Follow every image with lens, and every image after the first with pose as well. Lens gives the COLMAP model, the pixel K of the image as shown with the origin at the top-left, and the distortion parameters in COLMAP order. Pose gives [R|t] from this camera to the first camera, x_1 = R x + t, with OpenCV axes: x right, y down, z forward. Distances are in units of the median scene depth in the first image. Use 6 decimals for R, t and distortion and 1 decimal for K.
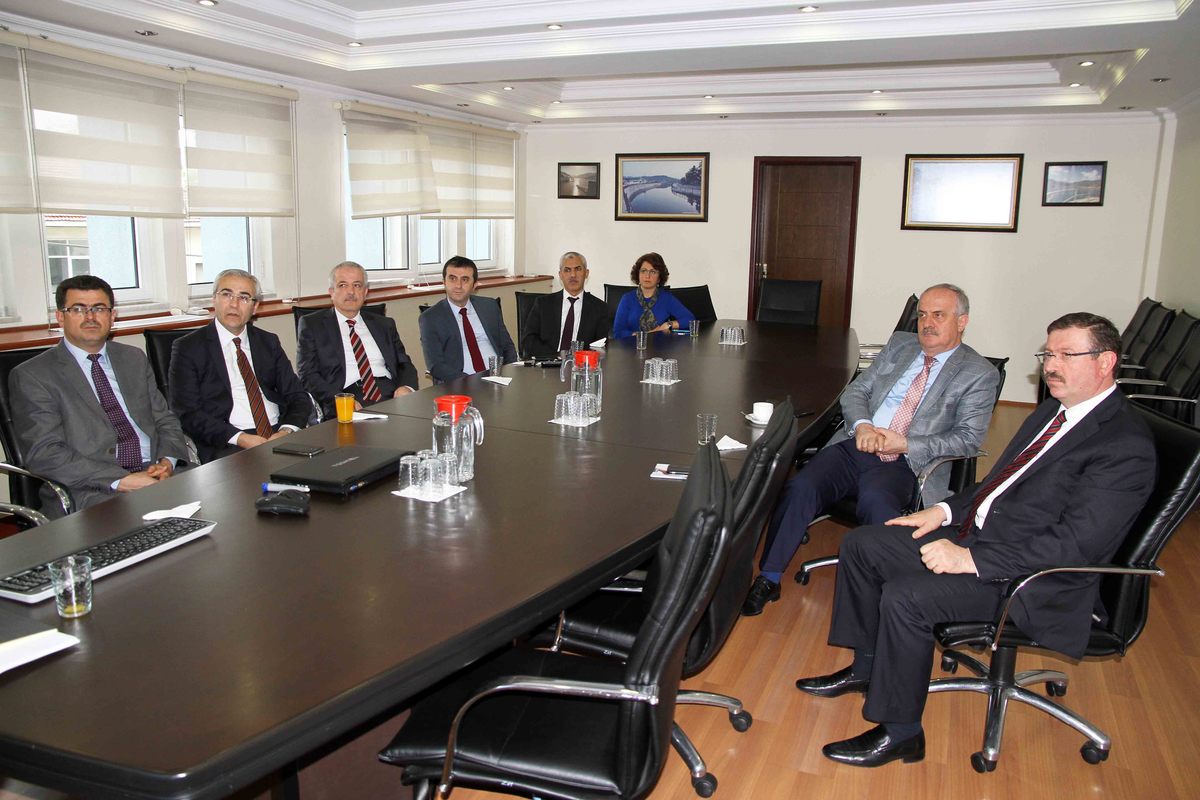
lens RADIAL K [[920.0, 0, 625.9], [0, 920.0, 398.1], [0, 0, 1]] dist [-0.067264, 0.012927]
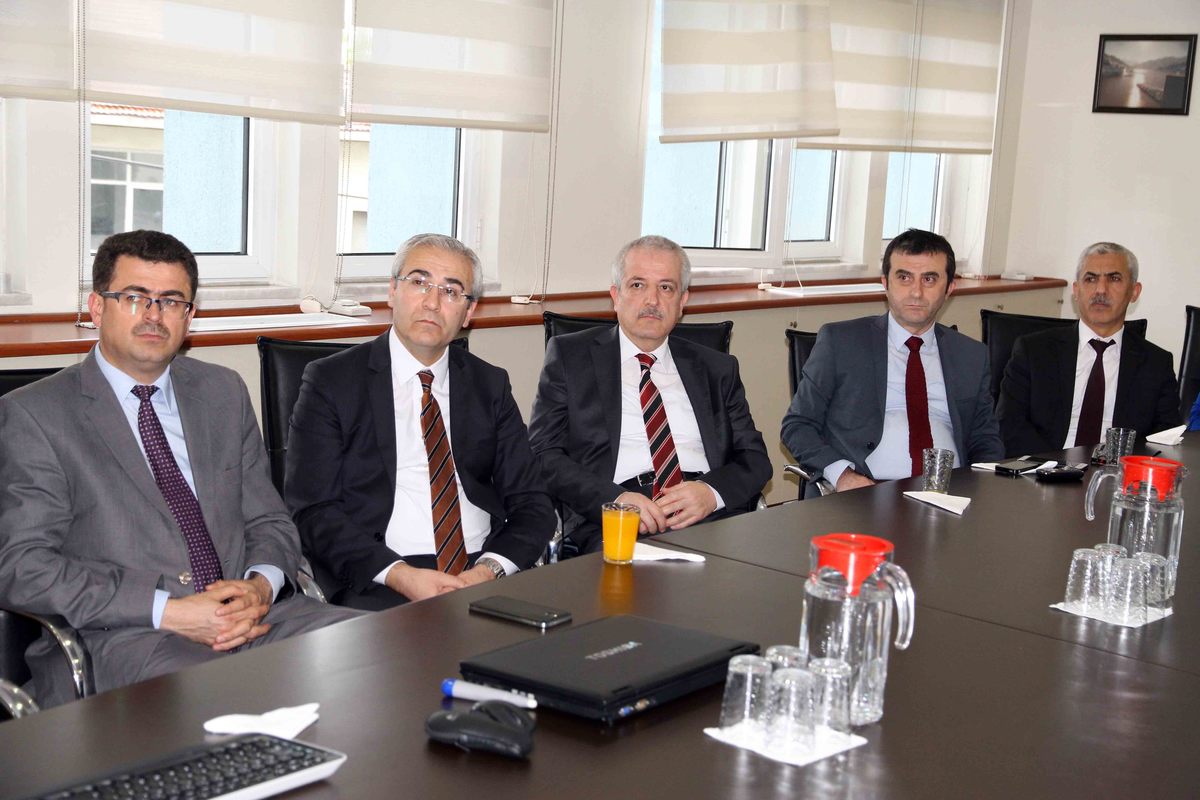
lens RADIAL K [[1885.5, 0, 629.1], [0, 1885.5, 440.4], [0, 0, 1]] dist [0.142937, 0.065964]
pose [[0.955399, 0.079854, -0.284316, -0.022115], [-0.091755, 0.995366, -0.028766, -0.009046], [0.280701, 0.053570, 0.958299, 0.043122]]
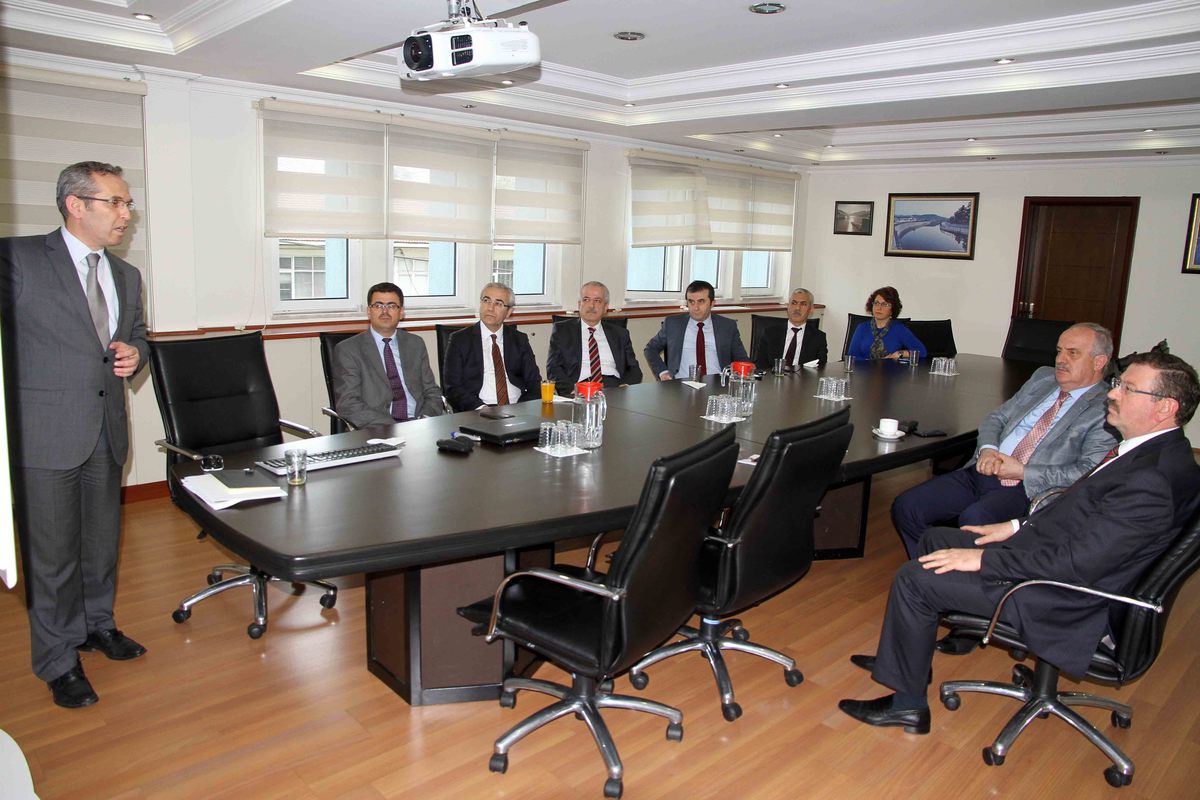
lens RADIAL K [[896.0, 0, 598.6], [0, 896.0, 416.5], [0, 0, 1]] dist [-0.145501, 0.135524]
pose [[0.906722, 0.093309, -0.411278, 0.264029], [-0.096883, 0.995221, 0.012197, 0.022267], [0.410450, 0.028787, 0.911428, -0.119452]]
